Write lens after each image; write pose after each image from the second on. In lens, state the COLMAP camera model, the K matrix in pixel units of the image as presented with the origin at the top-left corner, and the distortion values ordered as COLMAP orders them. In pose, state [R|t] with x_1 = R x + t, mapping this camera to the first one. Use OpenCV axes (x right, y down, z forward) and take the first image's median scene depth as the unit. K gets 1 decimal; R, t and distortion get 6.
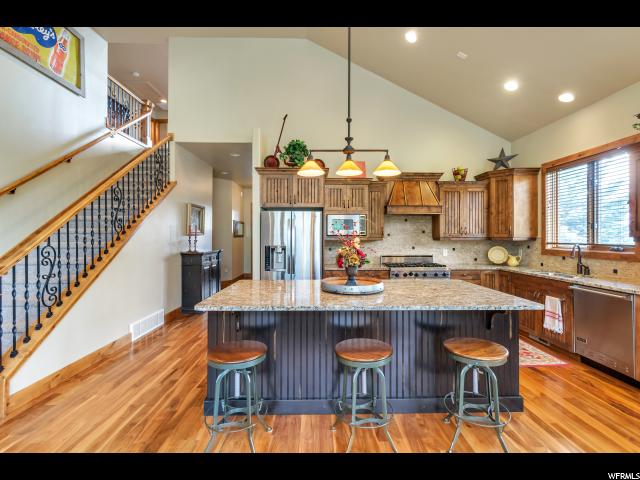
lens RADIAL K [[287.5, 0, 320.9], [0, 287.5, 236.3], [0, 0, 1]] dist [0.002449, -0.000936]
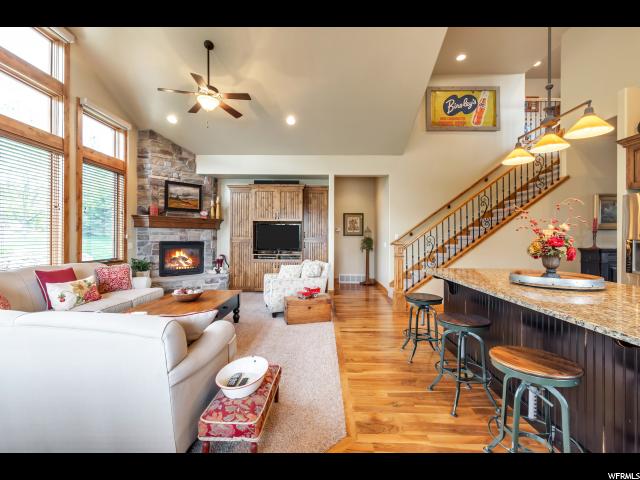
lens RADIAL K [[287.5, 0, 322.4], [0, 287.5, 237.9], [0, 0, 1]] dist [0.002449, -0.000936]
pose [[-0.025438, 0.000393, -0.999676, 0.574304], [-0.002827, 0.999996, 0.000466, 0.028778], [0.999672, 0.002838, -0.025437, 0.202053]]
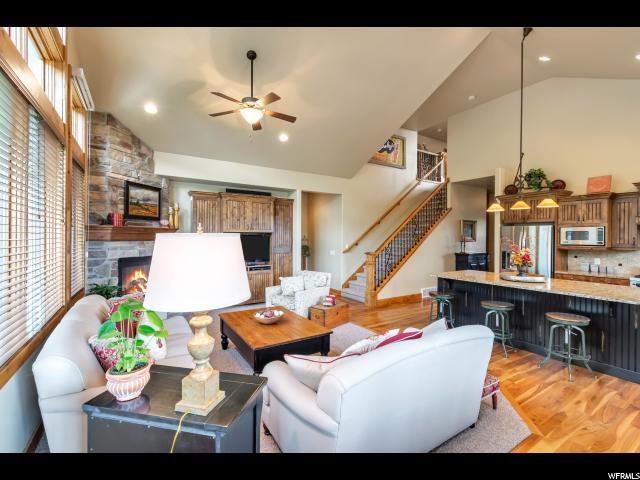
lens RADIAL K [[287.5, 0, 322.3], [0, 287.5, 239.8], [0, 0, 1]] dist [0.002449, -0.000936]
pose [[0.521293, 0.010640, -0.853311, 0.532725], [-0.004219, 0.999942, 0.009891, -0.030800], [0.853367, -0.001556, 0.521308, -0.476726]]
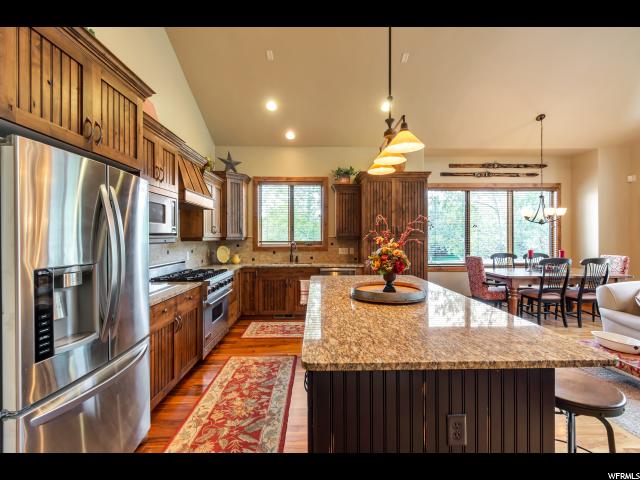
lens RADIAL K [[287.5, 0, 323.1], [0, 287.5, 237.3], [0, 0, 1]] dist [0.002449, -0.000936]
pose [[-0.010872, -0.001430, 0.999940, -0.437810], [0.001088, 0.999998, 0.001442, 0.002882], [-0.999940, 0.001104, -0.010870, 0.708158]]
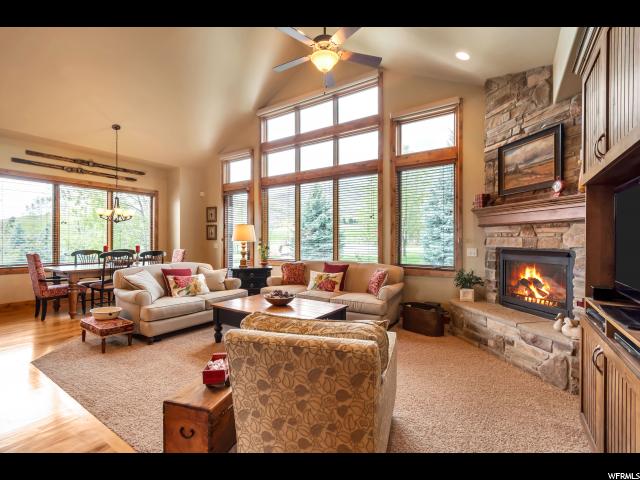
lens RADIAL K [[287.5, 0, 318.6], [0, 287.5, 241.4], [0, 0, 1]] dist [0.002449, -0.000936]
pose [[-0.820343, -0.003559, 0.571861, -0.749532], [-0.003974, 0.999992, 0.000523, 0.030443], [-0.571858, -0.001843, -0.820350, 0.387648]]
